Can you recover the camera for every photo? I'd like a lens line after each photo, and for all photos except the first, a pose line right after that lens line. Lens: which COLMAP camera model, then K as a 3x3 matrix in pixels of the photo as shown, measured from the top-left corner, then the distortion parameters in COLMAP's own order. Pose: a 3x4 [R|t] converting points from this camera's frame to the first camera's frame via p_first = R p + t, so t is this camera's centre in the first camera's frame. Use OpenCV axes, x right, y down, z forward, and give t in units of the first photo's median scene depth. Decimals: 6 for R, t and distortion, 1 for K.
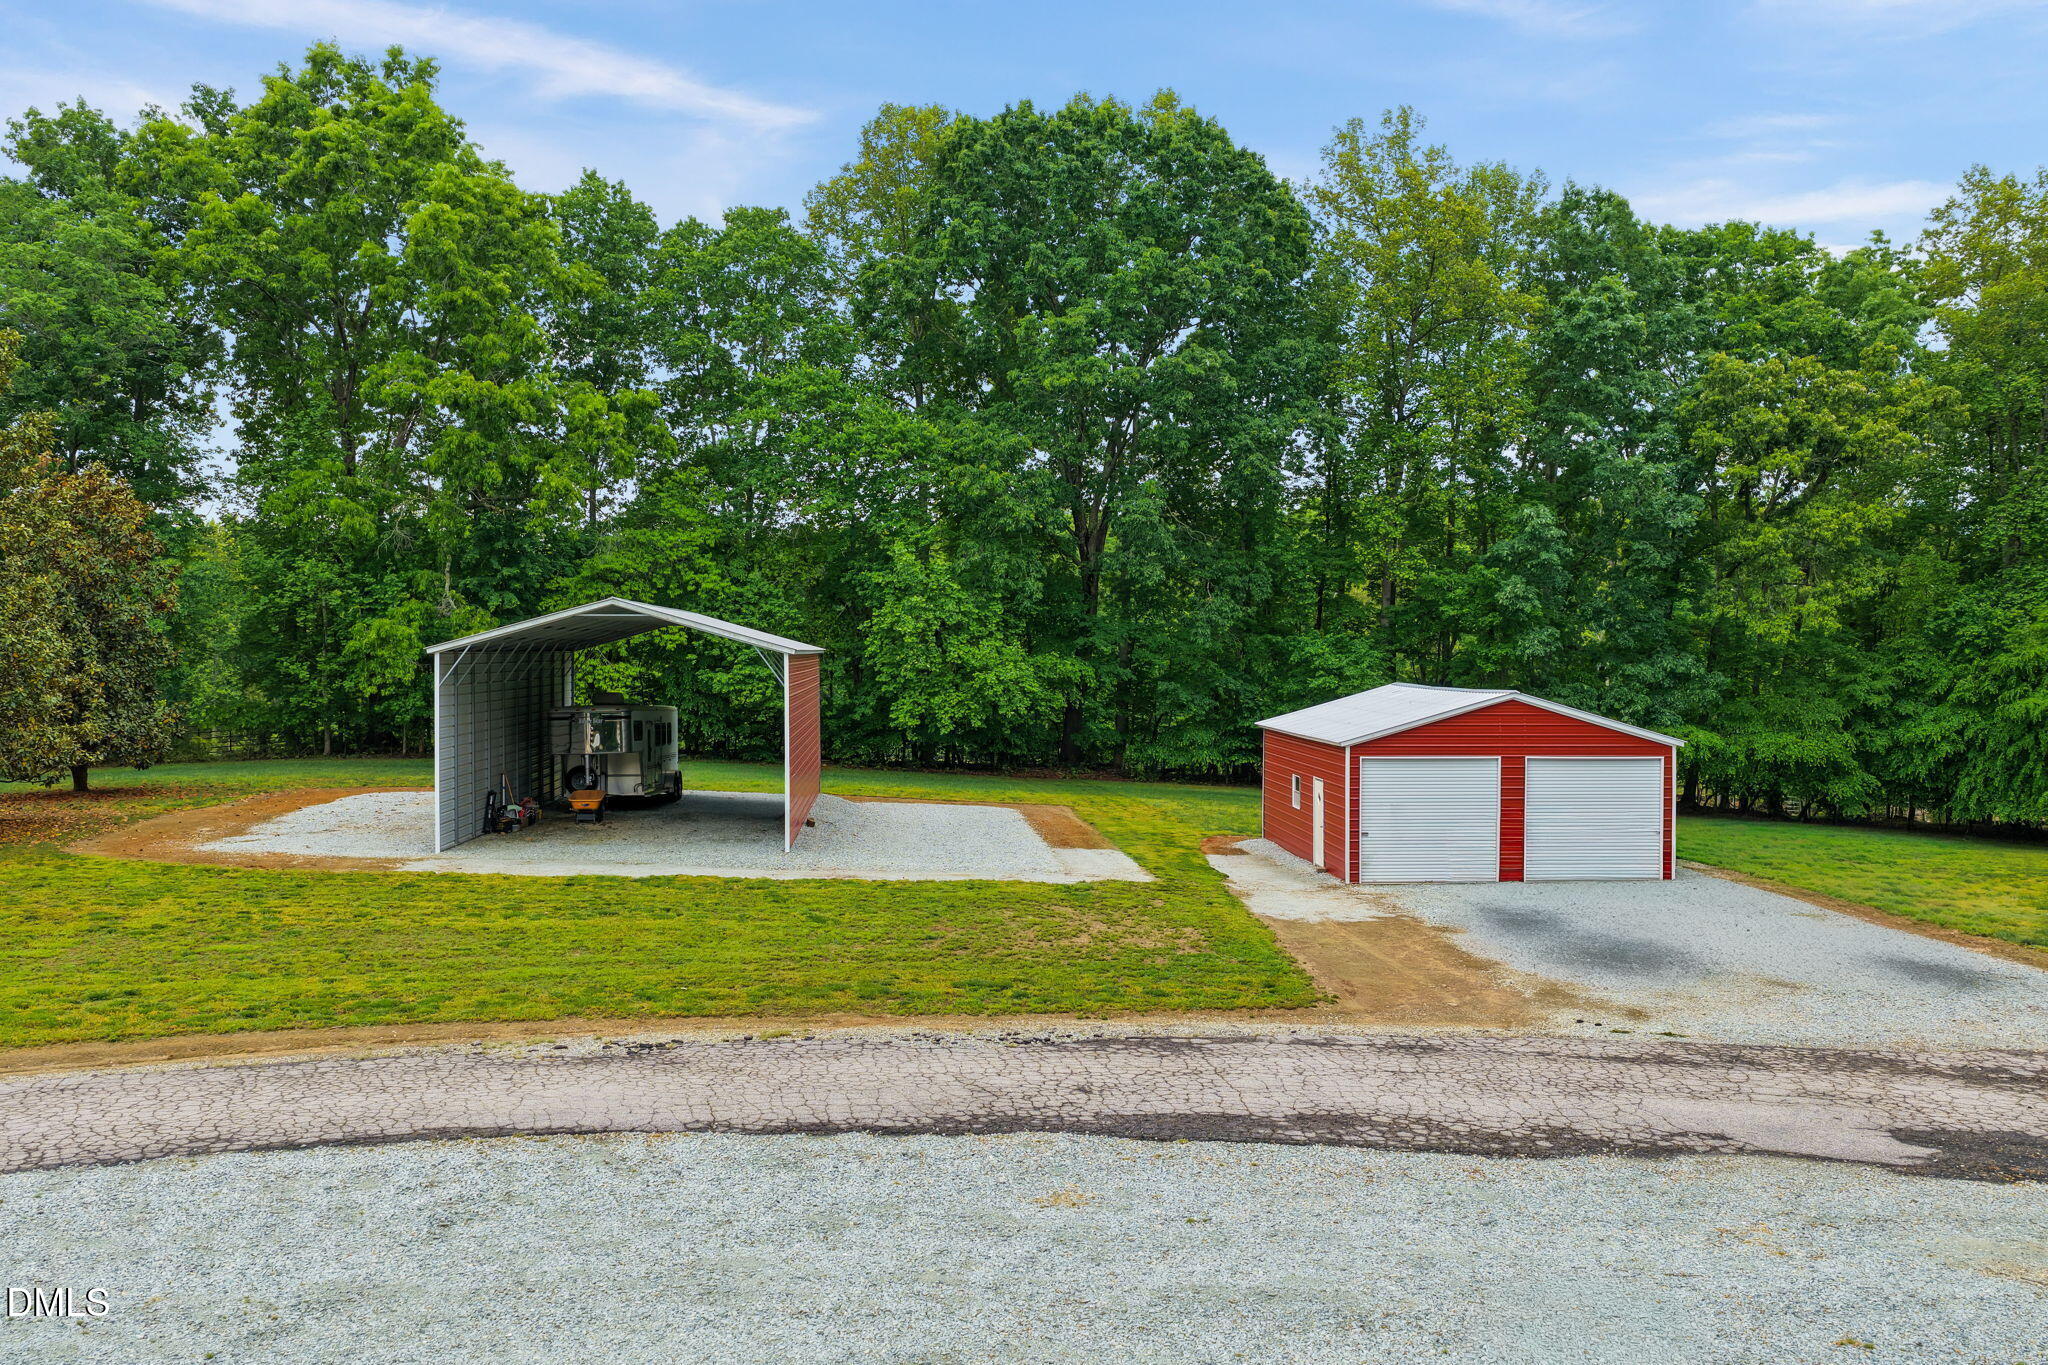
lens RADIAL K [[1716.0, 0, 1033.6], [0, 1716.0, 680.0], [0, 0, 1]] dist [-0.005940, 0.031936]
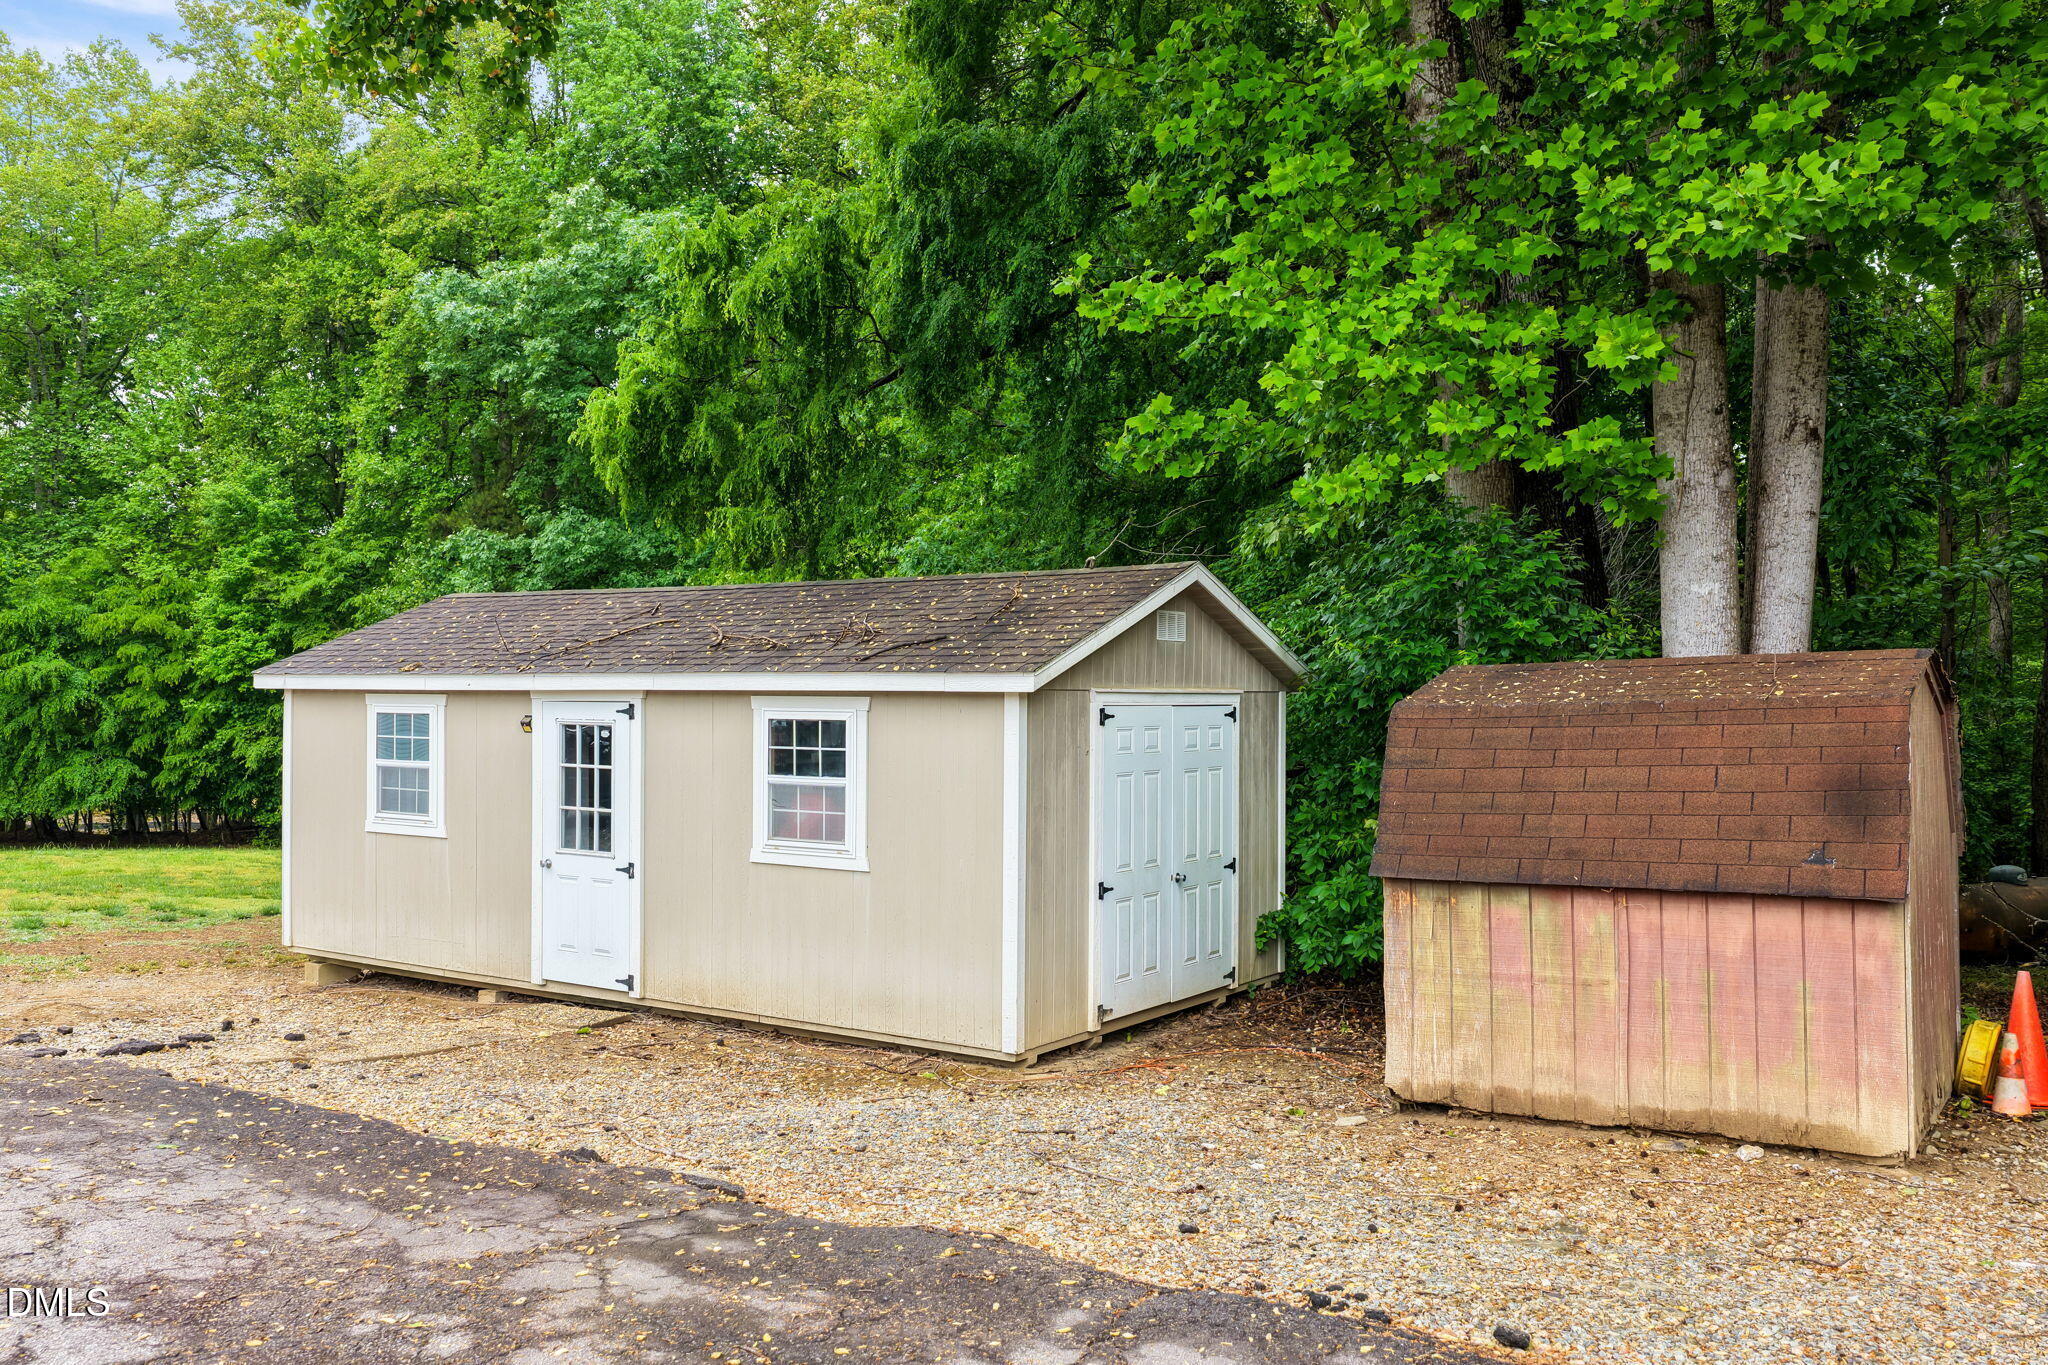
lens RADIAL K [[1716.0, 0, 990.8], [0, 1716.0, 663.8], [0, 0, 1]] dist [-0.005940, 0.031936]
pose [[0.588599, 0.016373, 0.808259, 0.197588], [0.008156, 0.999624, -0.026189, 0.037262], [-0.808384, 0.022007, 0.588244, 0.163638]]
